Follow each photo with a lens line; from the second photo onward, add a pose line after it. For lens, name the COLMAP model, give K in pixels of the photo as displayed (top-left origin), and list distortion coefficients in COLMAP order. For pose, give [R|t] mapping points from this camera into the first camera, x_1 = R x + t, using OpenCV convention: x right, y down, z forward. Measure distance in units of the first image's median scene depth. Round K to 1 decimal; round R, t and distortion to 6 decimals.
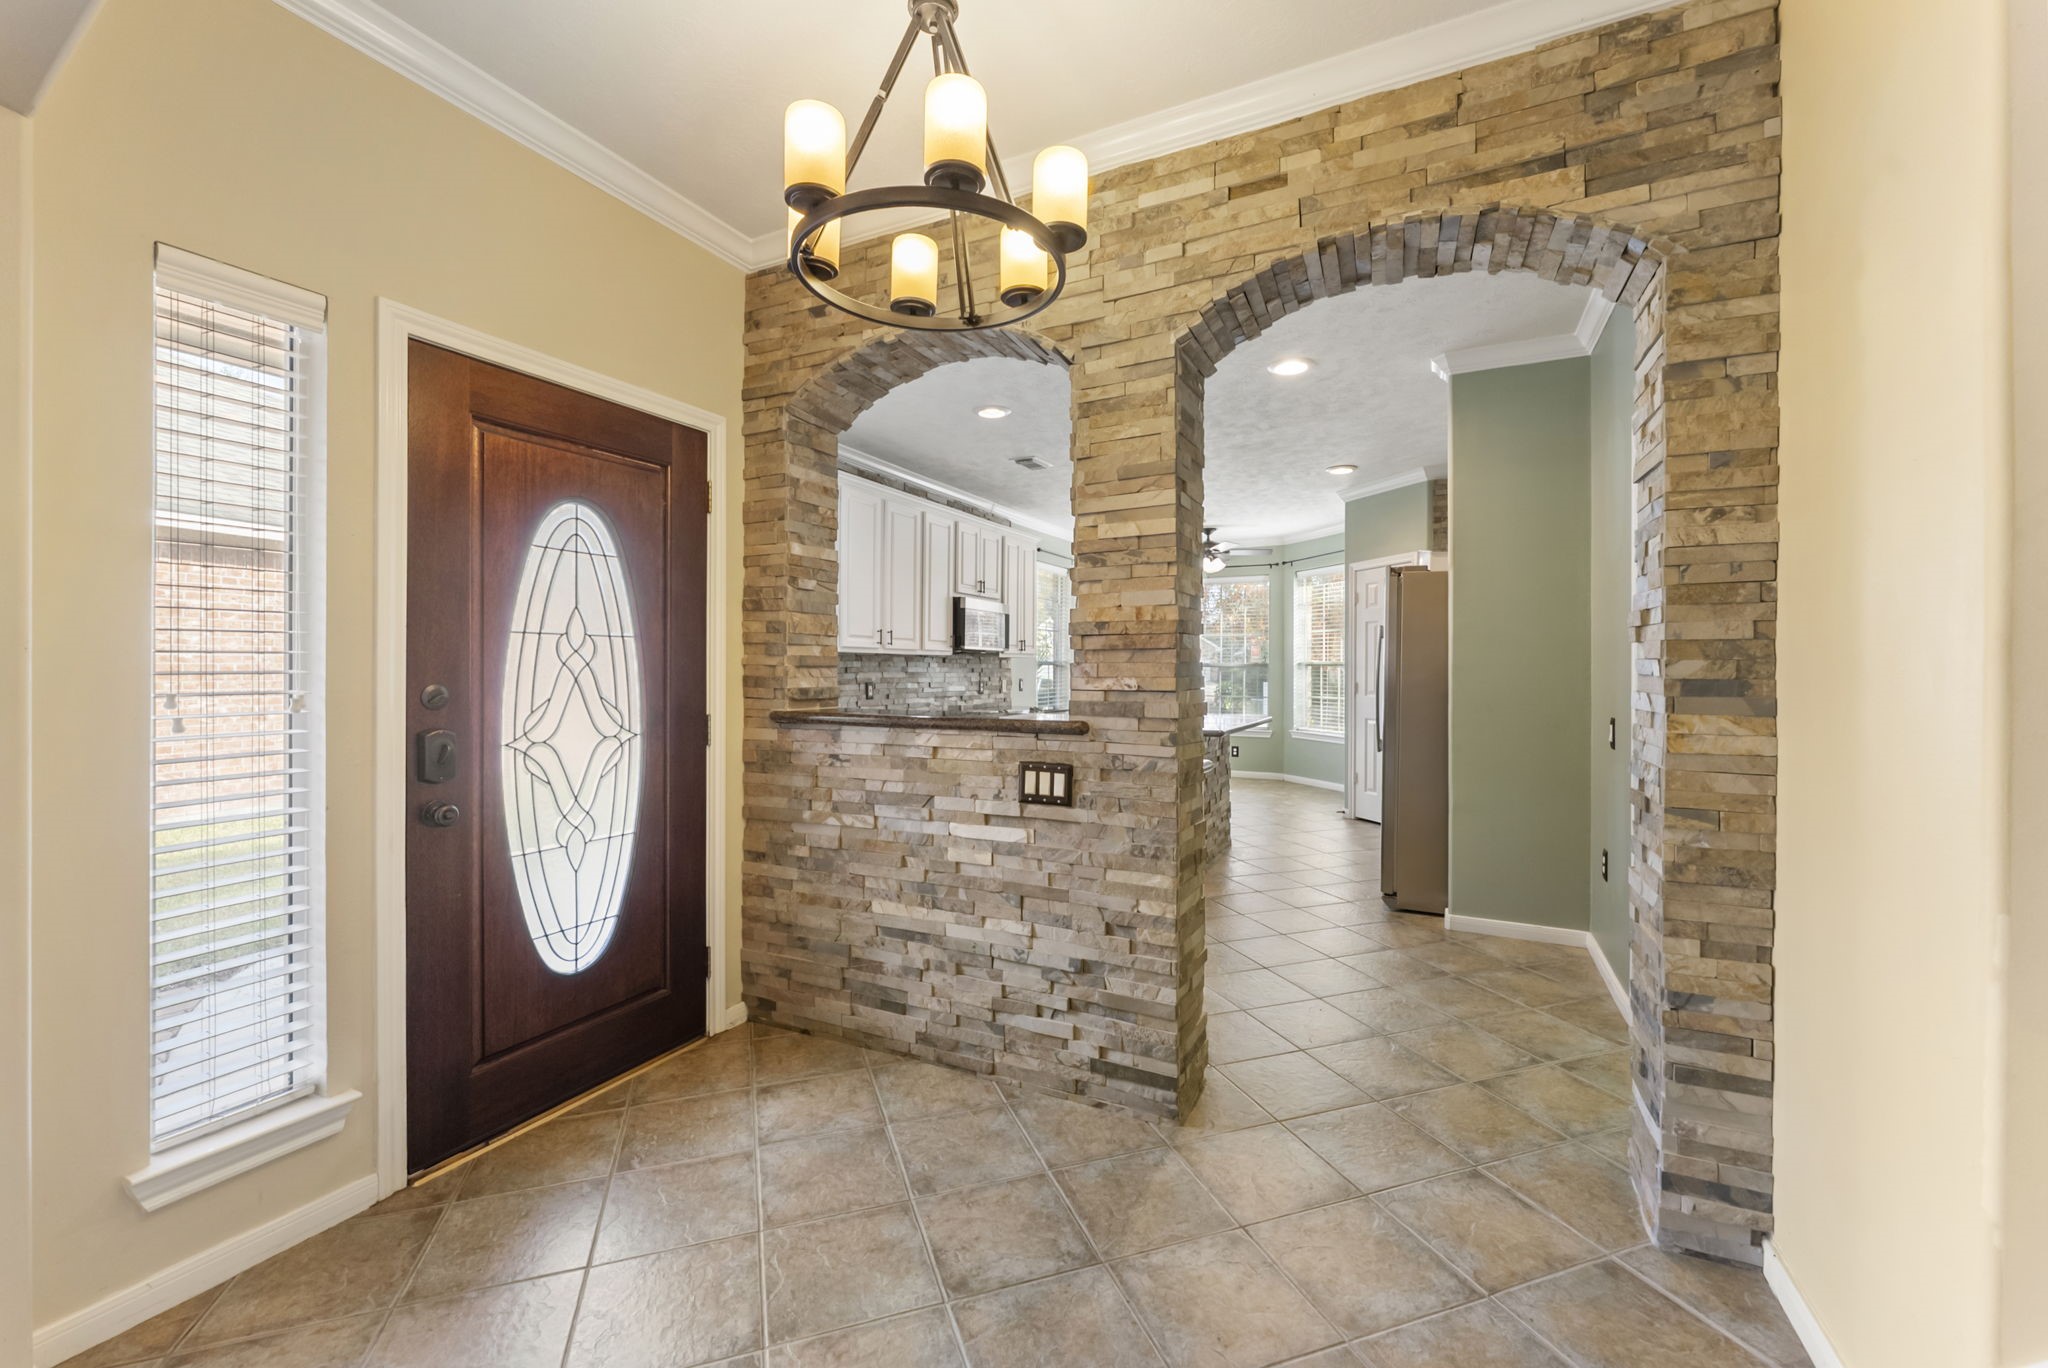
lens RADIAL K [[834.4, 0, 1032.1], [0, 834.4, 669.1], [0, 0, 1]] dist [0.001498, -0.001241]
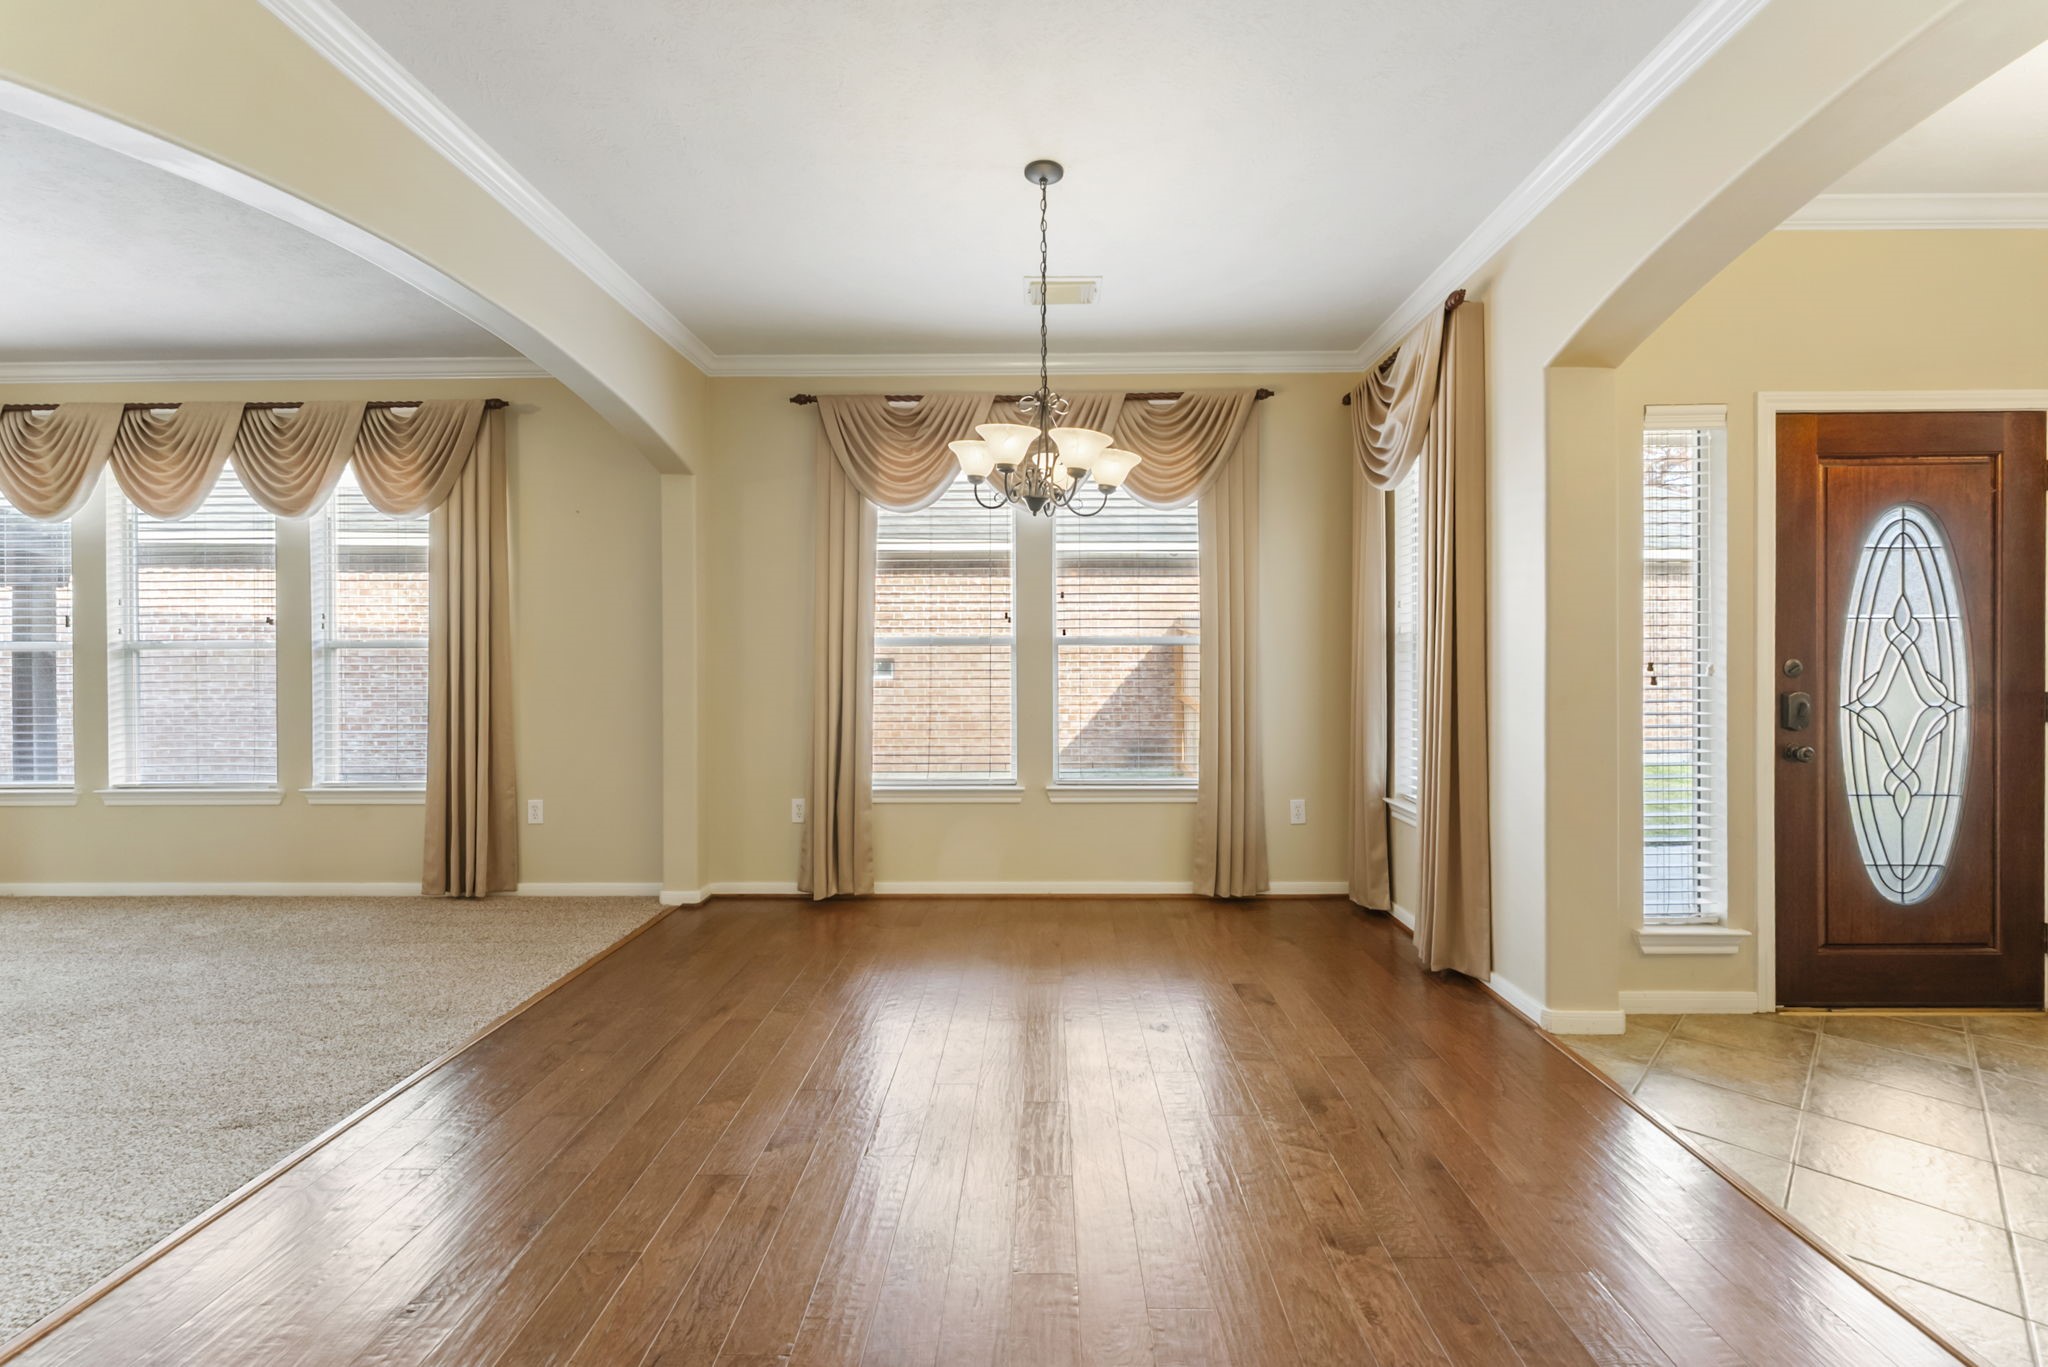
lens RADIAL K [[834.4, 0, 1096.9], [0, 834.4, 663.2], [0, 0, 1]] dist [0.001498, -0.001241]
pose [[0.426671, -0.000905, -0.904406, 0.033519], [0.005906, 0.999981, 0.001786, 0.013400], [0.904387, -0.006103, 0.426669, -0.516304]]
